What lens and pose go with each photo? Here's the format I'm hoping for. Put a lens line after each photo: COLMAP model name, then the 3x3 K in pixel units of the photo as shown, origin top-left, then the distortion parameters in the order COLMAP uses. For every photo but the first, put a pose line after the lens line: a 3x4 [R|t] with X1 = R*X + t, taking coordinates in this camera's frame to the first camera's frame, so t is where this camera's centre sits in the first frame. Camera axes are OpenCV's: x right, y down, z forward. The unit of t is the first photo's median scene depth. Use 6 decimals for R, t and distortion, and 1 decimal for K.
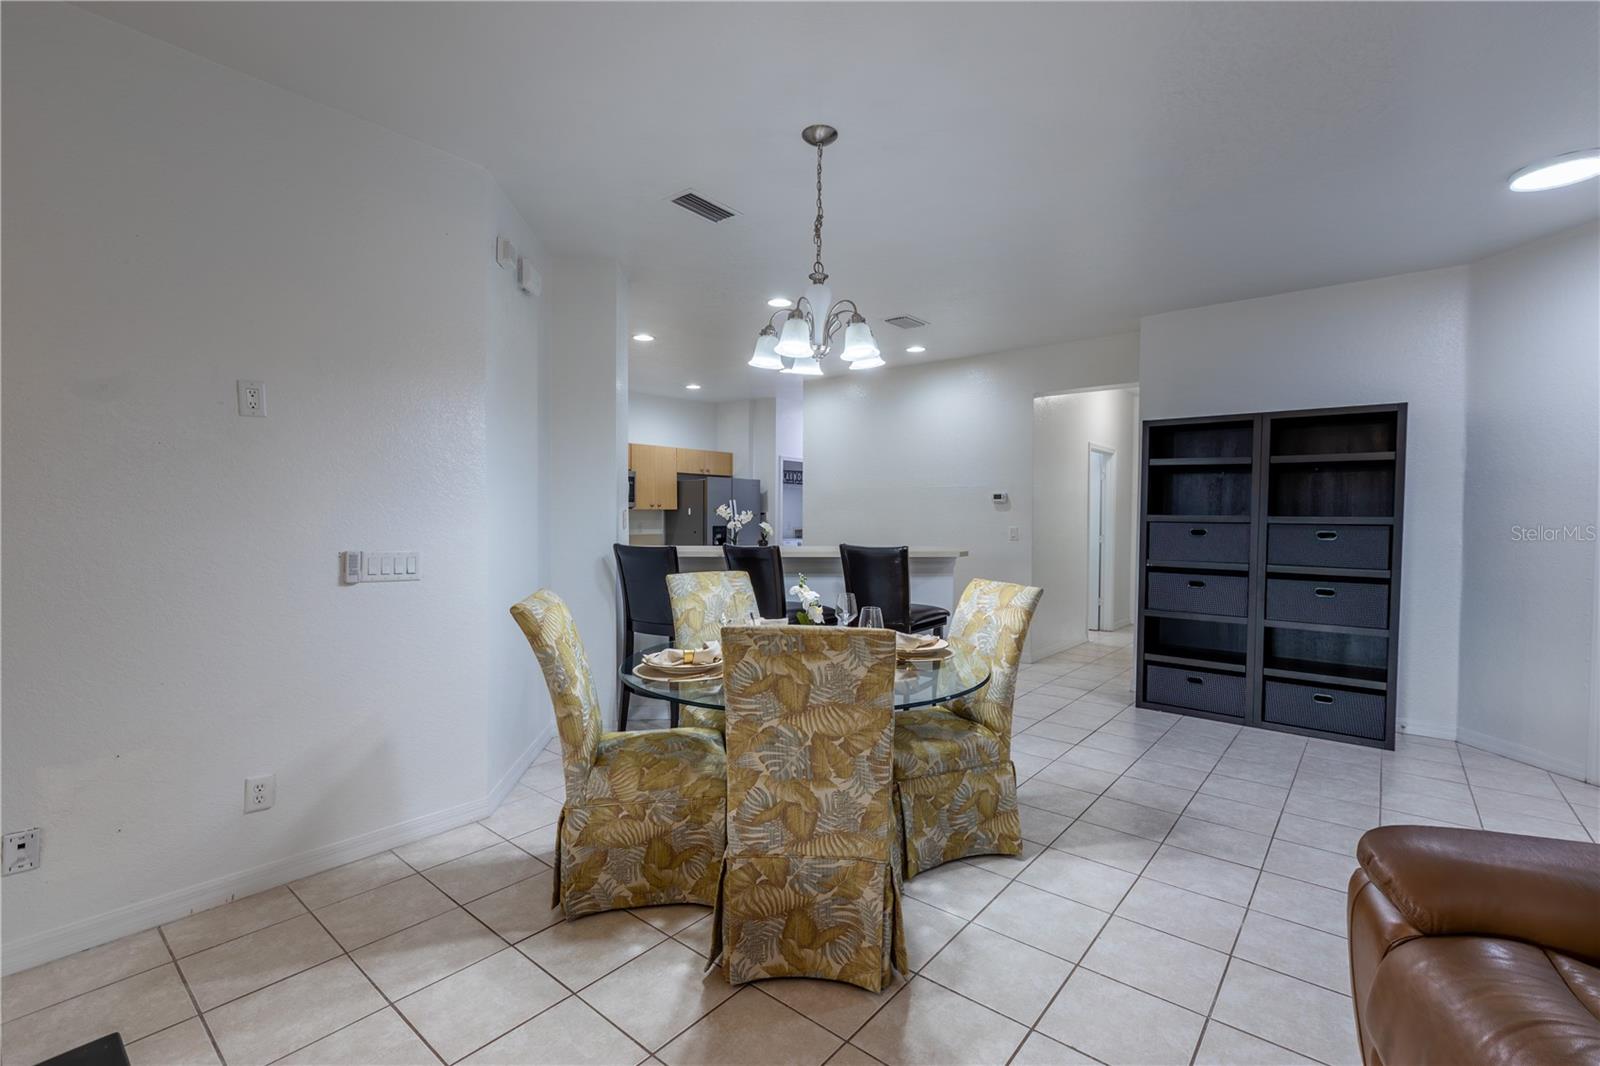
lens RADIAL K [[707.3, 0, 800.6], [0, 707.3, 534.2], [0, 0, 1]] dist [0.001781, -0.000864]
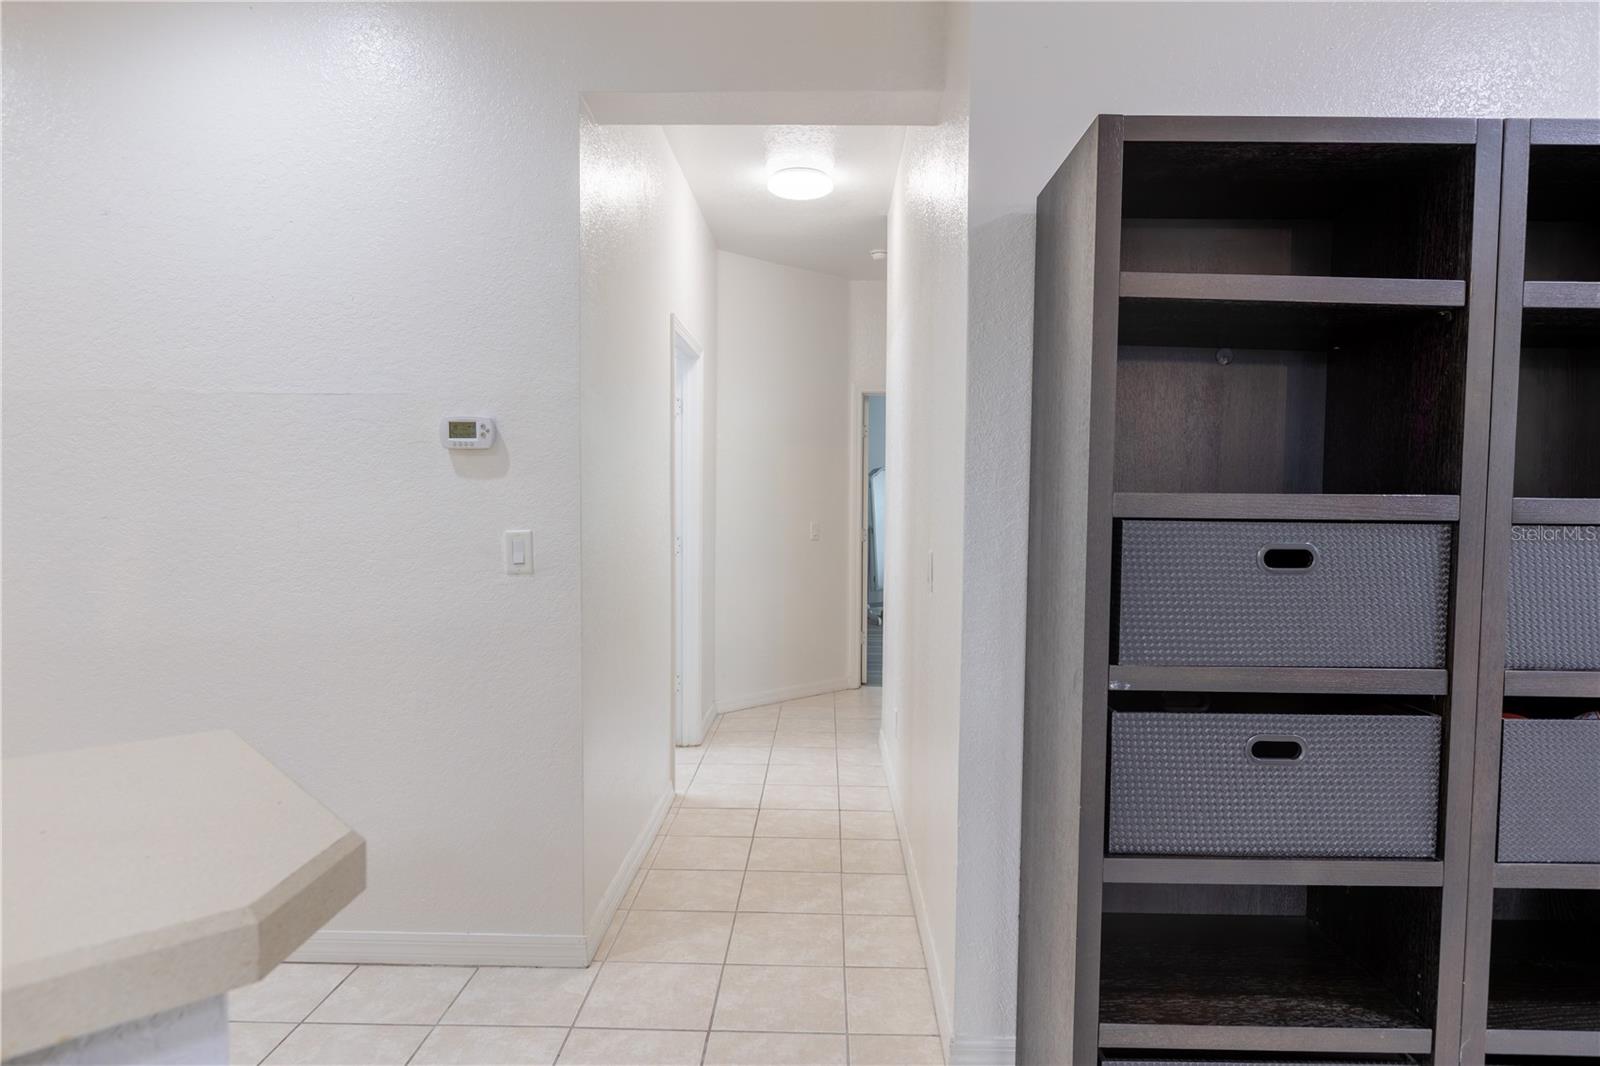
lens RADIAL K [[932.7, 0, 804.6], [0, 932.7, 532.5], [0, 0, 1]] dist [-0.004093, -0.000671]
pose [[0.778848, -0.016147, 0.627005, 0.217424], [0.010037, 0.999861, 0.013281, -0.020078], [-0.627133, -0.004051, 0.778902, 0.914354]]
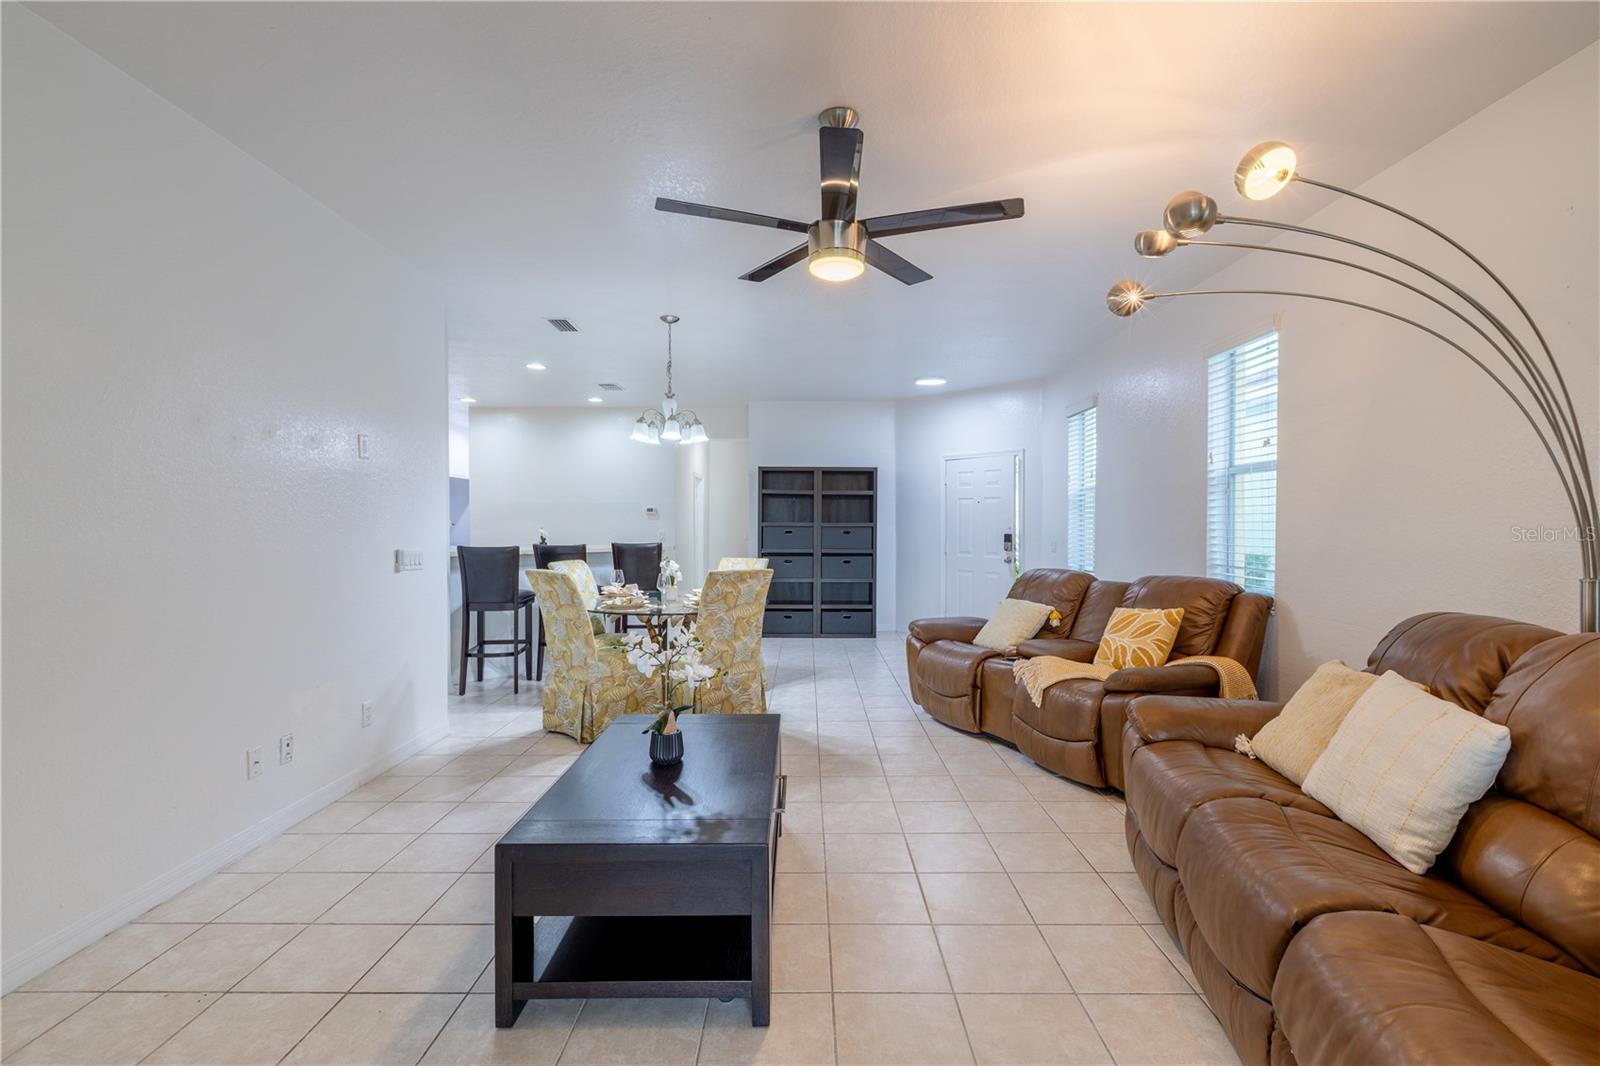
lens RADIAL K [[707.3, 0, 806.1], [0, 707.3, 531.9], [0, 0, 1]] dist [0.001781, -0.000864]
pose [[0.771116, -0.013702, 0.636547, -0.571344], [0.023277, 0.999707, -0.006679, 0.010311], [-0.636269, 0.019967, 0.771209, -0.418885]]
